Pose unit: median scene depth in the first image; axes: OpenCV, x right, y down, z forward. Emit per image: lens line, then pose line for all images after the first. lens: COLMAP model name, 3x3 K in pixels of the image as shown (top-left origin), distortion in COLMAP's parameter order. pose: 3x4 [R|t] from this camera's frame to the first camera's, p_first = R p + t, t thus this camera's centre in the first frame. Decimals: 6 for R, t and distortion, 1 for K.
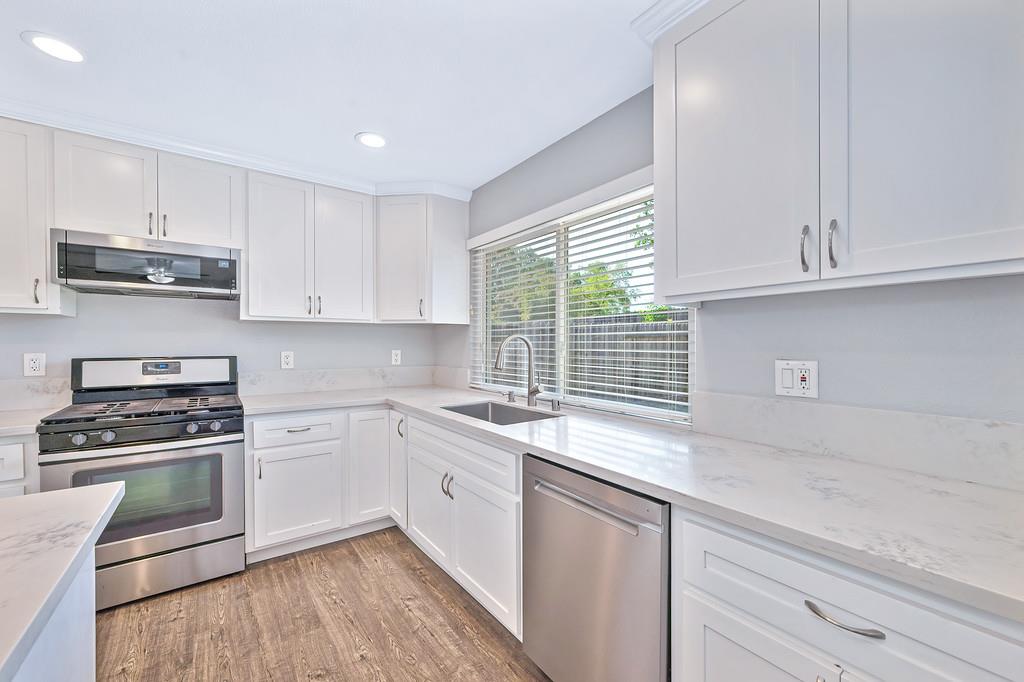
lens RADIAL K [[406.7, 0, 511.4], [0, 406.7, 349.3], [0, 0, 1]] dist [-0.002060, 0.001553]
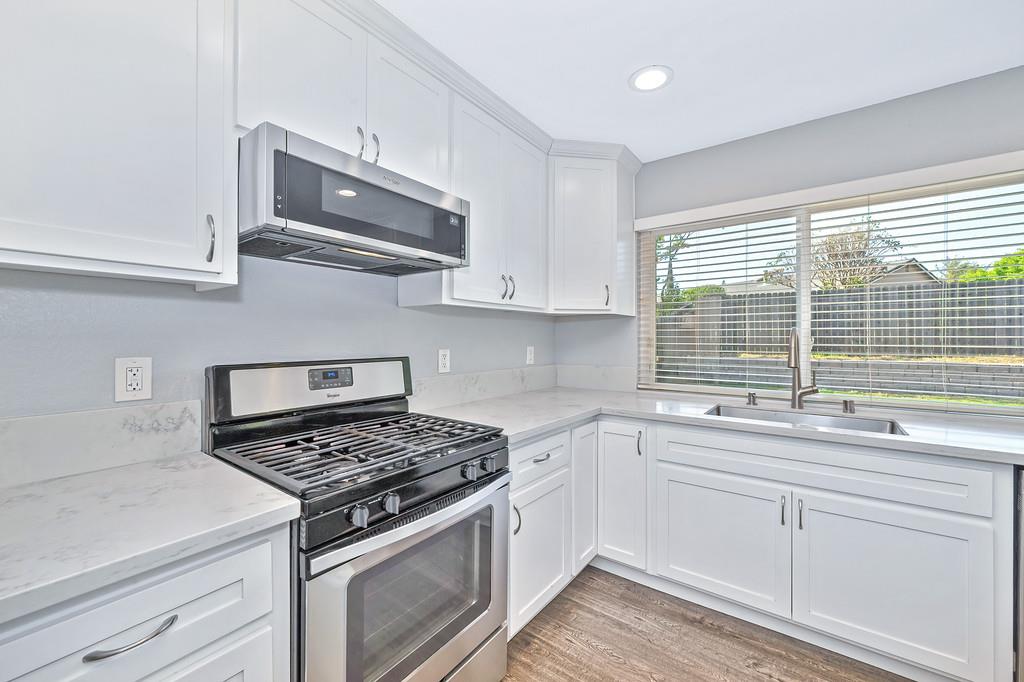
lens RADIAL K [[406.7, 0, 516.2], [0, 406.7, 337.1], [0, 0, 1]] dist [-0.002060, 0.001553]
pose [[0.953611, 0.001913, 0.301035, -0.805914], [0.002898, 0.999875, -0.015535, -0.006089], [-0.301027, 0.015687, 0.953487, 0.329152]]
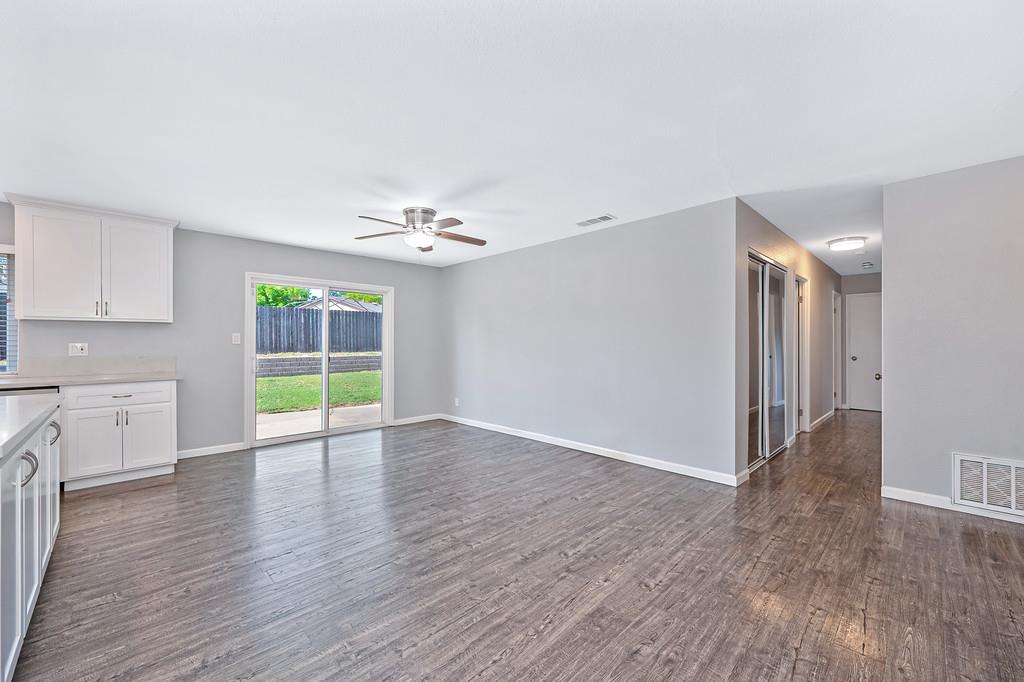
lens RADIAL K [[406.7, 0, 507.8], [0, 406.7, 343.6], [0, 0, 1]] dist [-0.002060, 0.001553]
pose [[-0.135905, 0.002190, 0.990719, -1.413906], [0.017645, 0.999844, 0.000210, 0.048356], [-0.990565, 0.017510, -0.135923, -0.879017]]
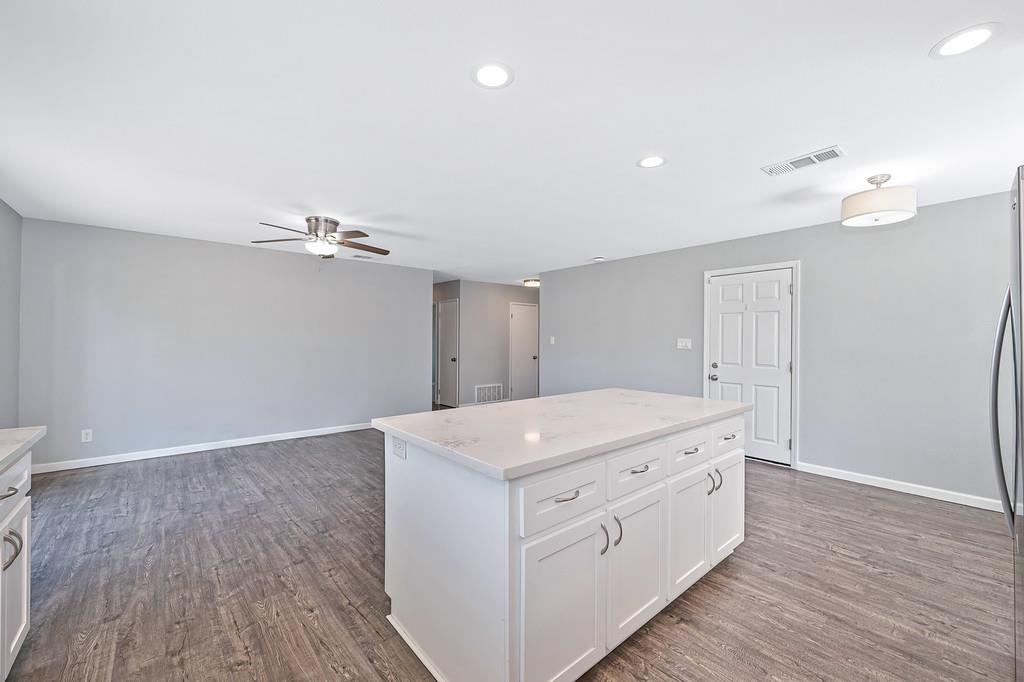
lens RADIAL K [[406.7, 0, 511.1], [0, 406.7, 339.6], [0, 0, 1]] dist [-0.002060, 0.001553]
pose [[-0.997009, -0.003280, -0.077217, -0.415772], [-0.004206, 0.999921, 0.011830, -0.015532], [0.077172, 0.012119, -0.996944, 0.964858]]
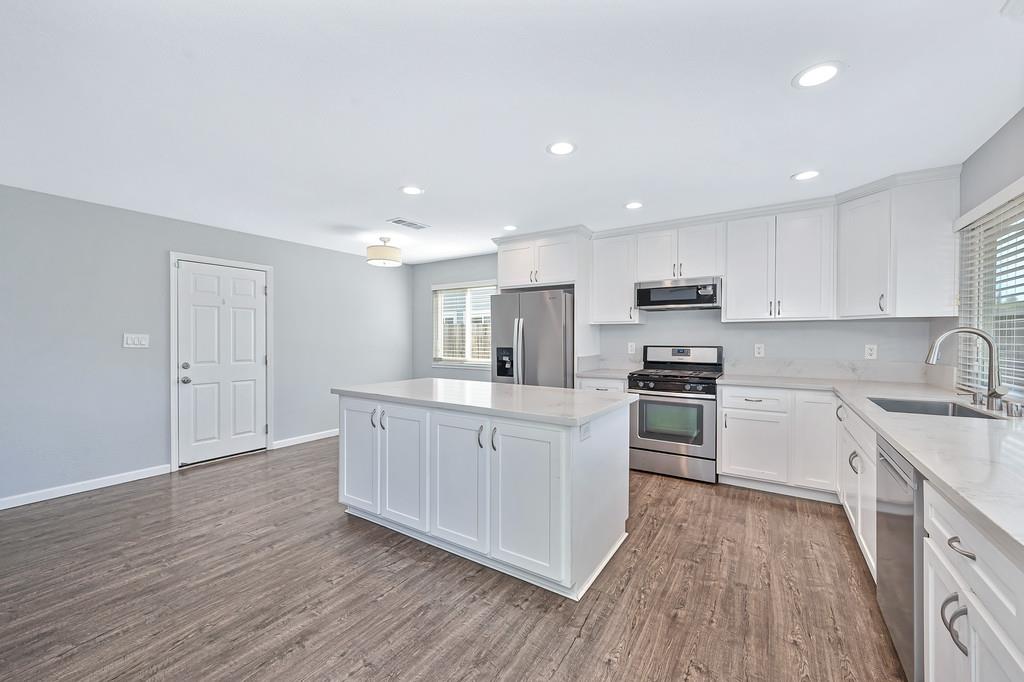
lens RADIAL K [[406.7, 0, 510.3], [0, 406.7, 341.4], [0, 0, 1]] dist [-0.002060, 0.001553]
pose [[0.353277, 0.009376, -0.935472, 0.494670], [-0.013665, 0.999895, 0.004862, 0.002237], [0.935419, 0.011066, 0.353368, -0.277272]]
